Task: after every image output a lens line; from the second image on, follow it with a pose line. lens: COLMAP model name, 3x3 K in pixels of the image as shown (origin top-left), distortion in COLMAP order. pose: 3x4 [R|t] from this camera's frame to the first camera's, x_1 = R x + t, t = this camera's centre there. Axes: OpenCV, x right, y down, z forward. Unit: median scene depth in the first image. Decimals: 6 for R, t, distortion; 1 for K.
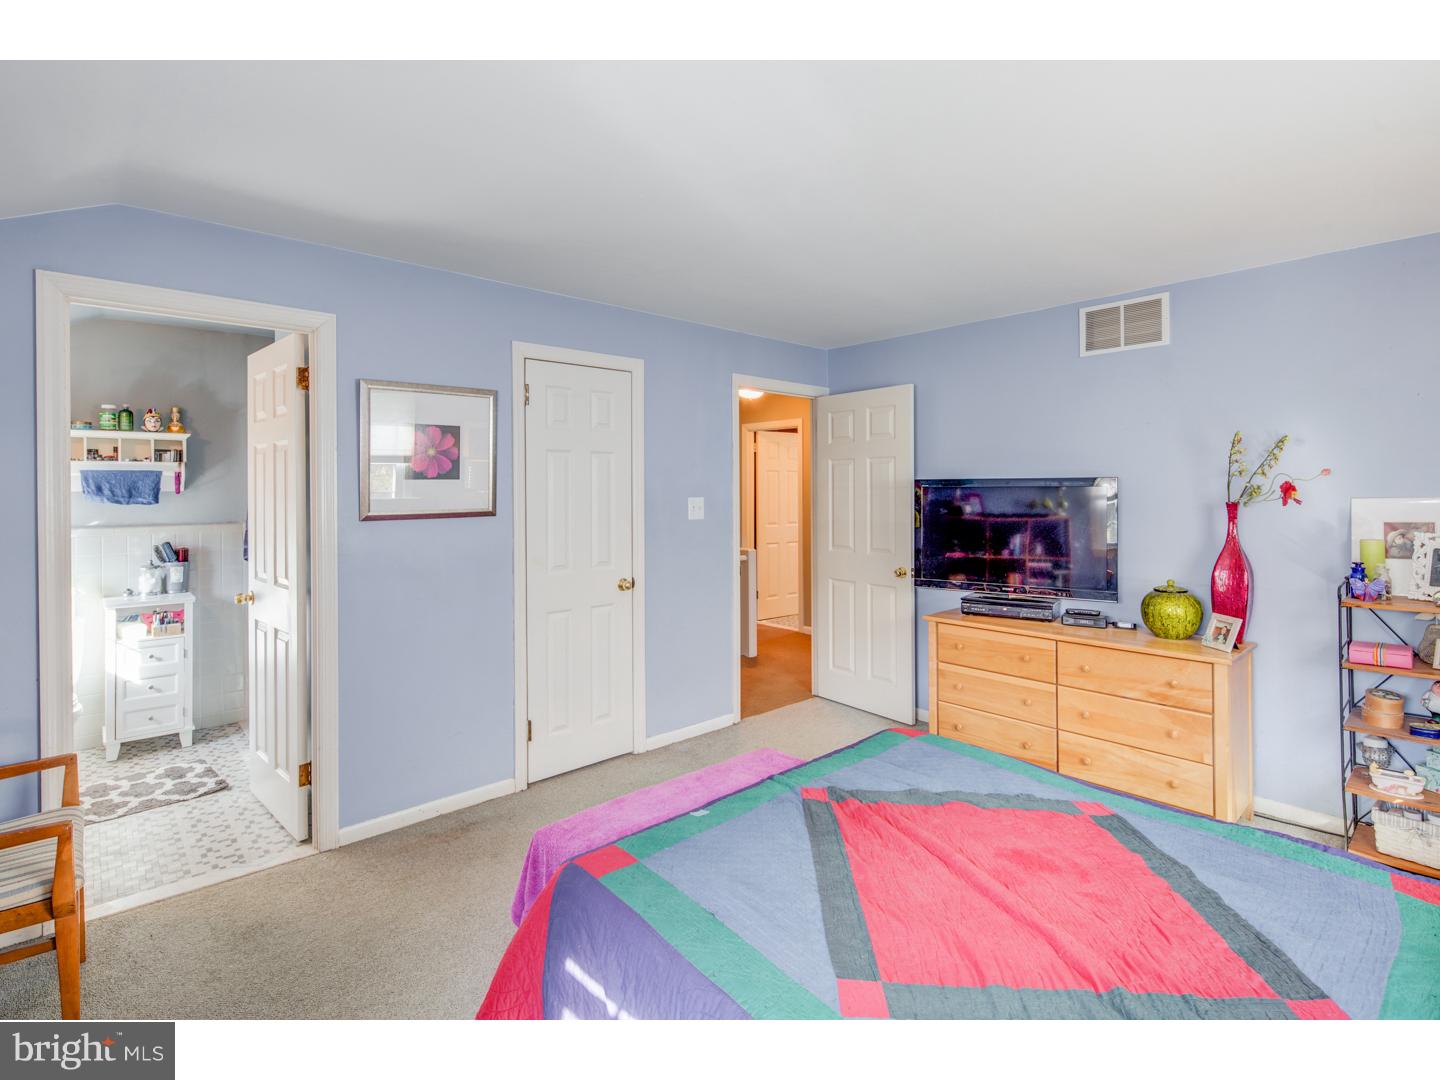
lens RADIAL K [[698.9, 0, 723.9], [0, 698.9, 494.2], [0, 0, 1]] dist [0.002835, 0.000525]
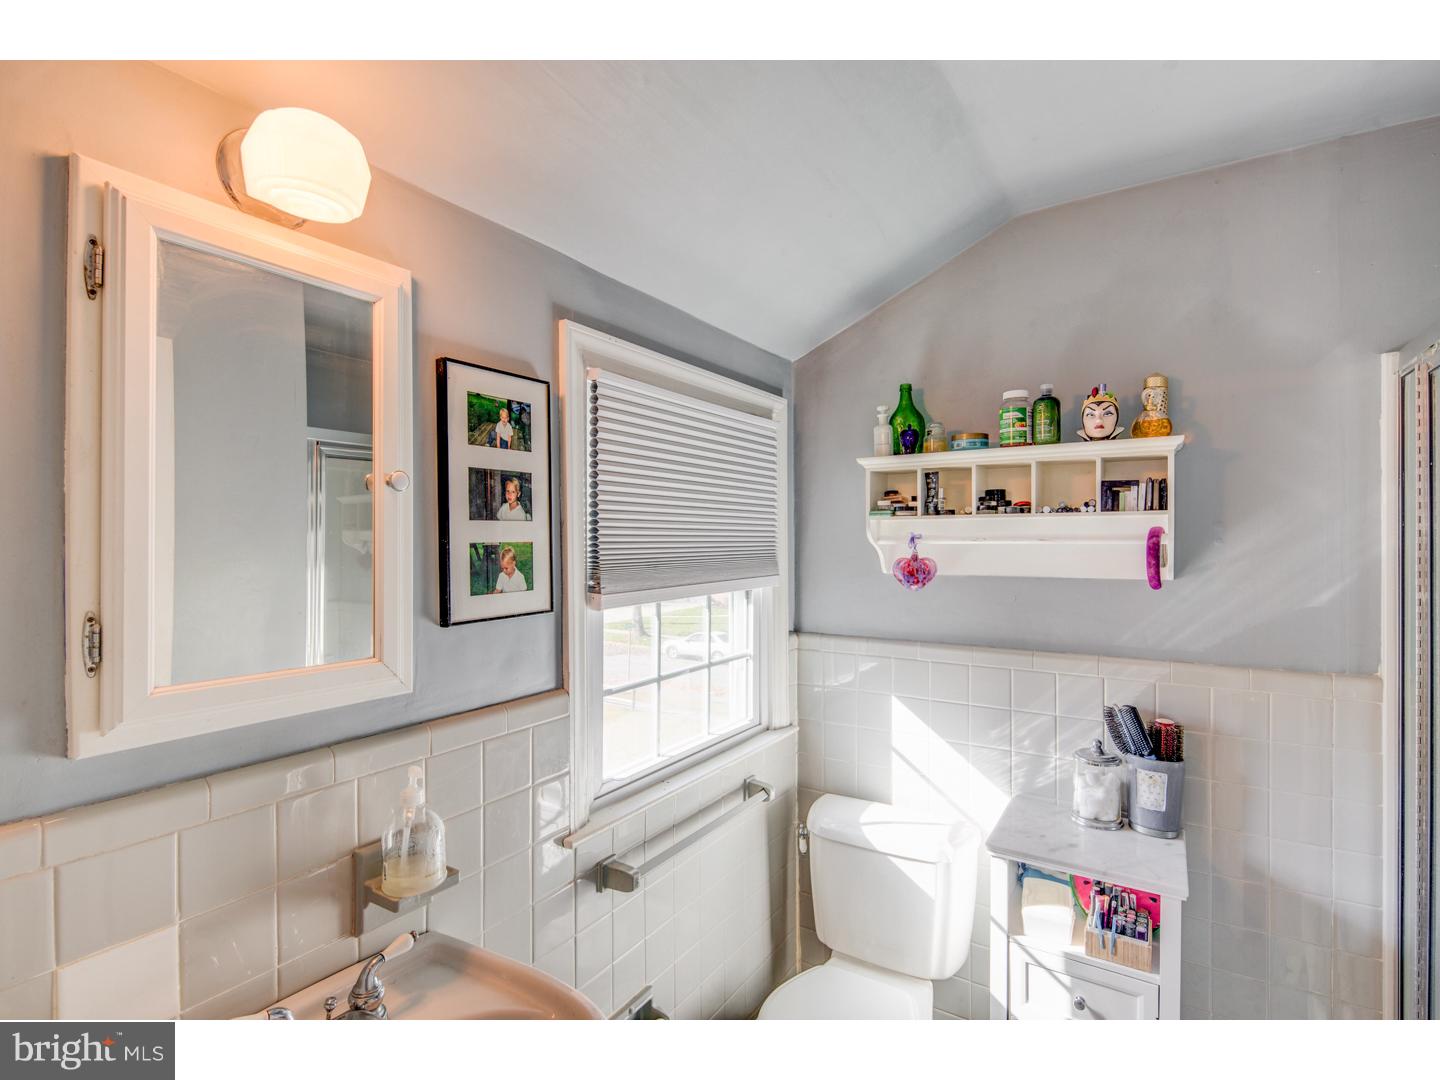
lens RADIAL K [[698.9, 0, 721.0], [0, 698.9, 543.5], [0, 0, 1]] dist [0.002835, 0.000525]
pose [[0.256495, 0.001912, -0.966544, -0.466256], [-0.005885, 0.999983, 0.000416, -0.025928], [0.966528, 0.005581, 0.256502, 0.670236]]
